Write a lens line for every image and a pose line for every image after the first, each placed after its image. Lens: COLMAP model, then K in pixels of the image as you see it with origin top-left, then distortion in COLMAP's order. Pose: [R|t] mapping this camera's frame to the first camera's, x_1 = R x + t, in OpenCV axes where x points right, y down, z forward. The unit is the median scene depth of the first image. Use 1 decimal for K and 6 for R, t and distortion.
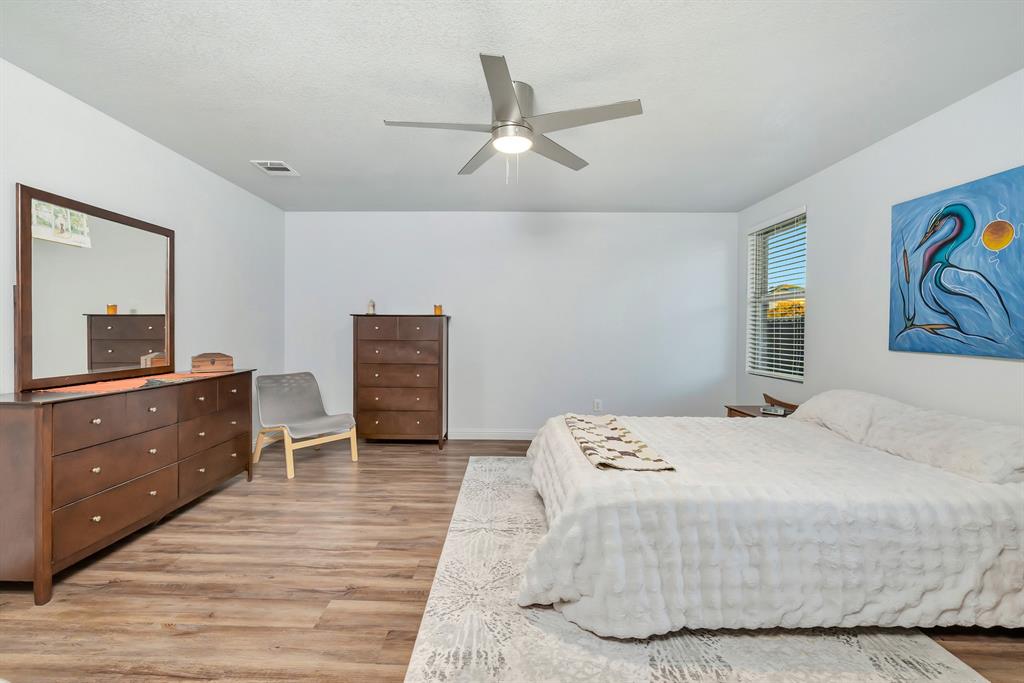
lens RADIAL K [[448.1, 0, 512.0], [0, 448.1, 341.5], [0, 0, 1]] dist [-0.014800, 0.000370]
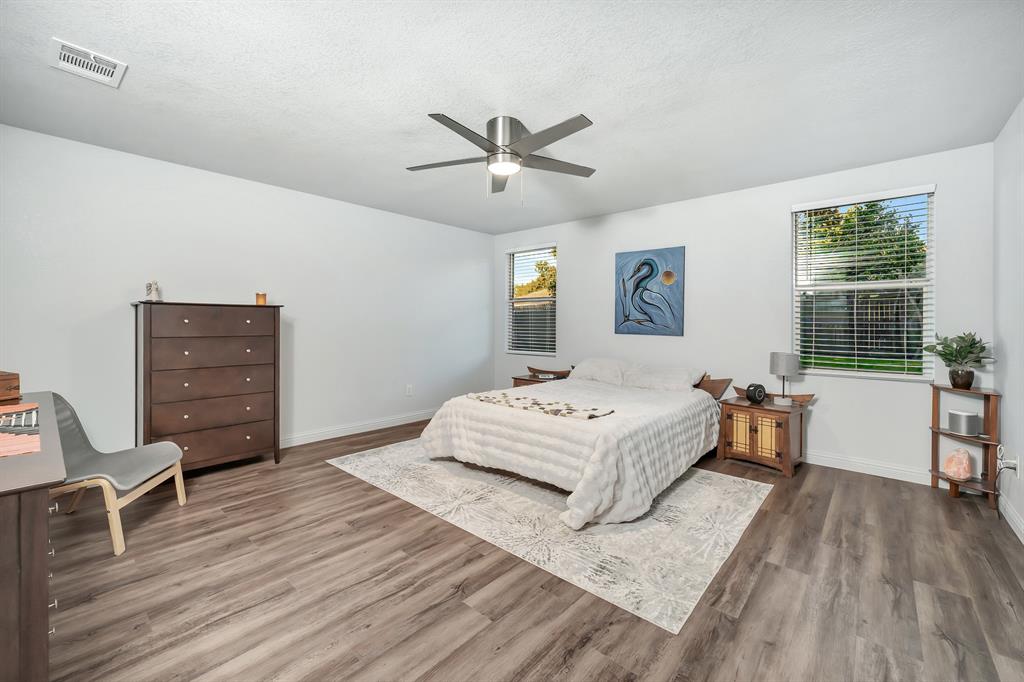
lens RADIAL K [[419.3, 0, 512.0], [0, 419.3, 325.6], [0, 0, 1]] dist [-0.013834, 0.000194]
pose [[0.651713, -0.009691, 0.758404, -0.761409], [0.018278, 0.999829, -0.002932, -0.016230], [-0.758246, 0.015773, 0.651778, 0.228831]]
